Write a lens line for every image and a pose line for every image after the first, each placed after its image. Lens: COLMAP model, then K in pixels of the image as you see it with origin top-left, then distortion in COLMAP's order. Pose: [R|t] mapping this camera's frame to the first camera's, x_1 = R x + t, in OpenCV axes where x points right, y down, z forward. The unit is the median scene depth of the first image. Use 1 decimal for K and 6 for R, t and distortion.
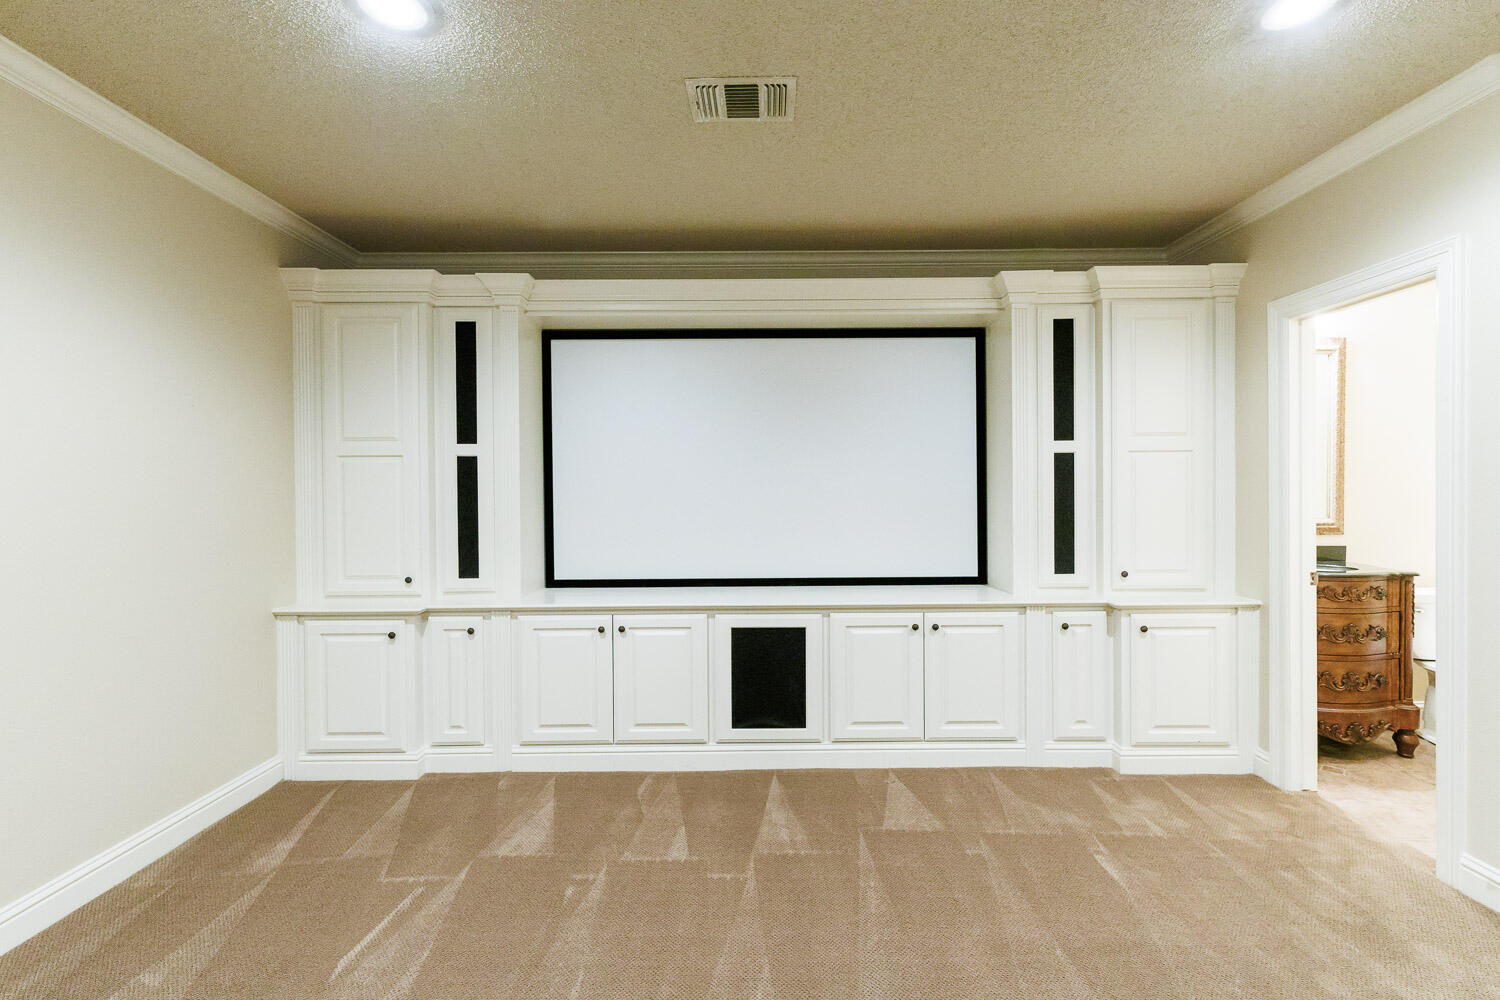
lens RADIAL K [[674.5, 0, 750.0], [0, 674.5, 500.0], [0, 0, 1]] dist [-0.001159, 0.000258]
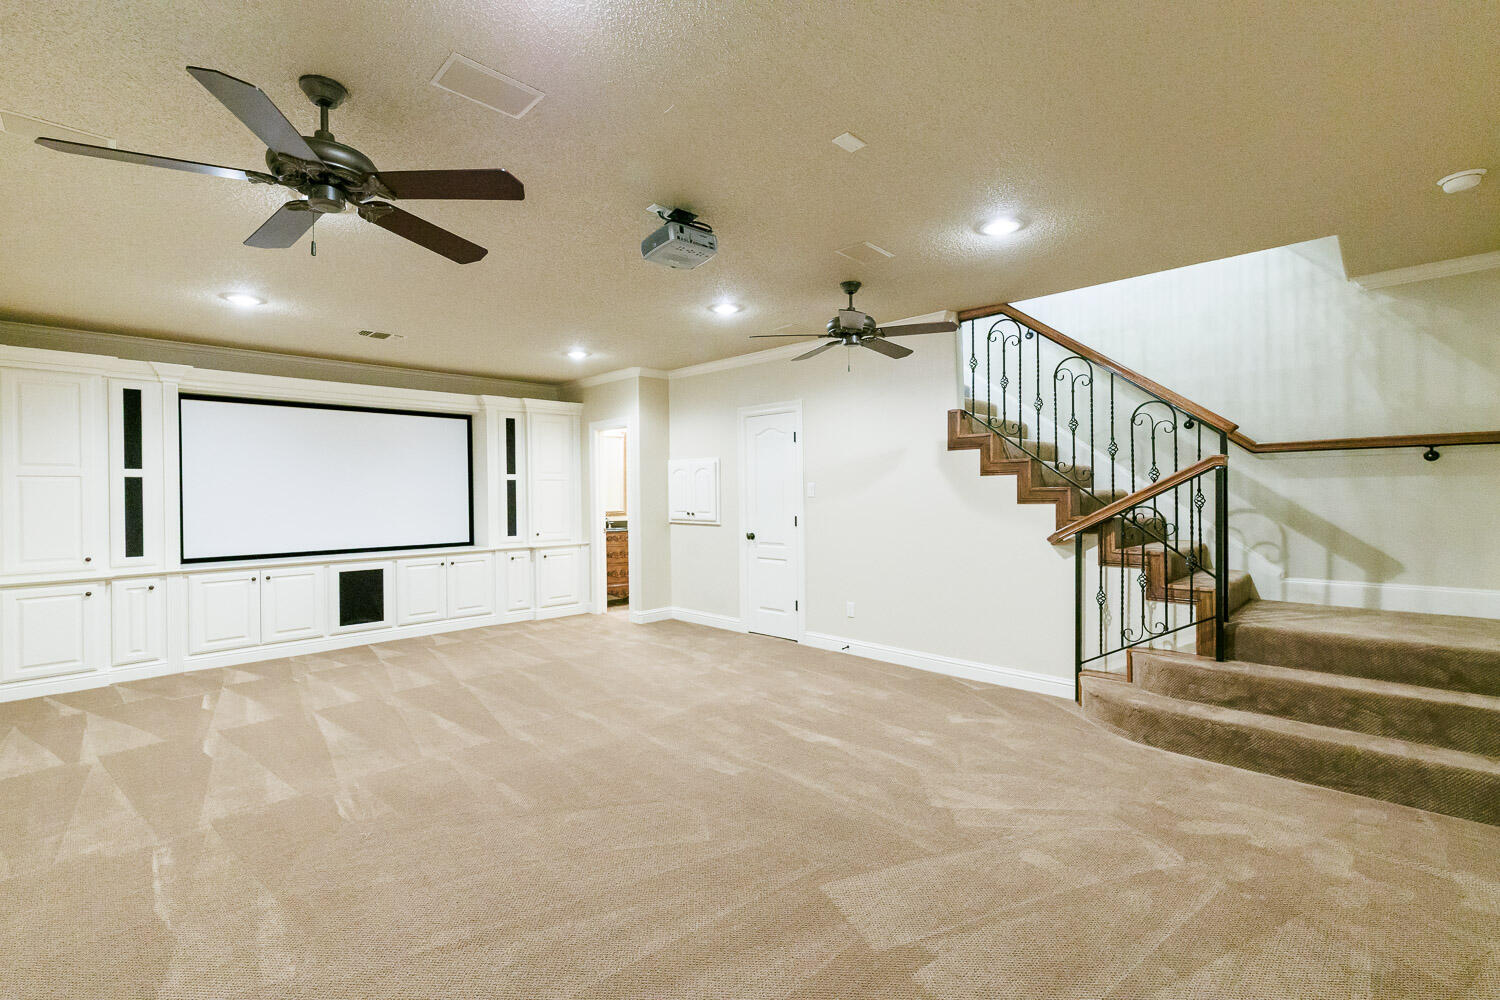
lens RADIAL K [[662.0, 0, 751.7], [0, 662.0, 488.9], [0, 0, 1]] dist [-0.000279, 0.007970]
pose [[0.707477, 0.003954, 0.706725, -0.510175], [0.018223, 0.999550, -0.023835, 0.024457], [-0.706502, 0.029741, 0.707086, -1.089211]]
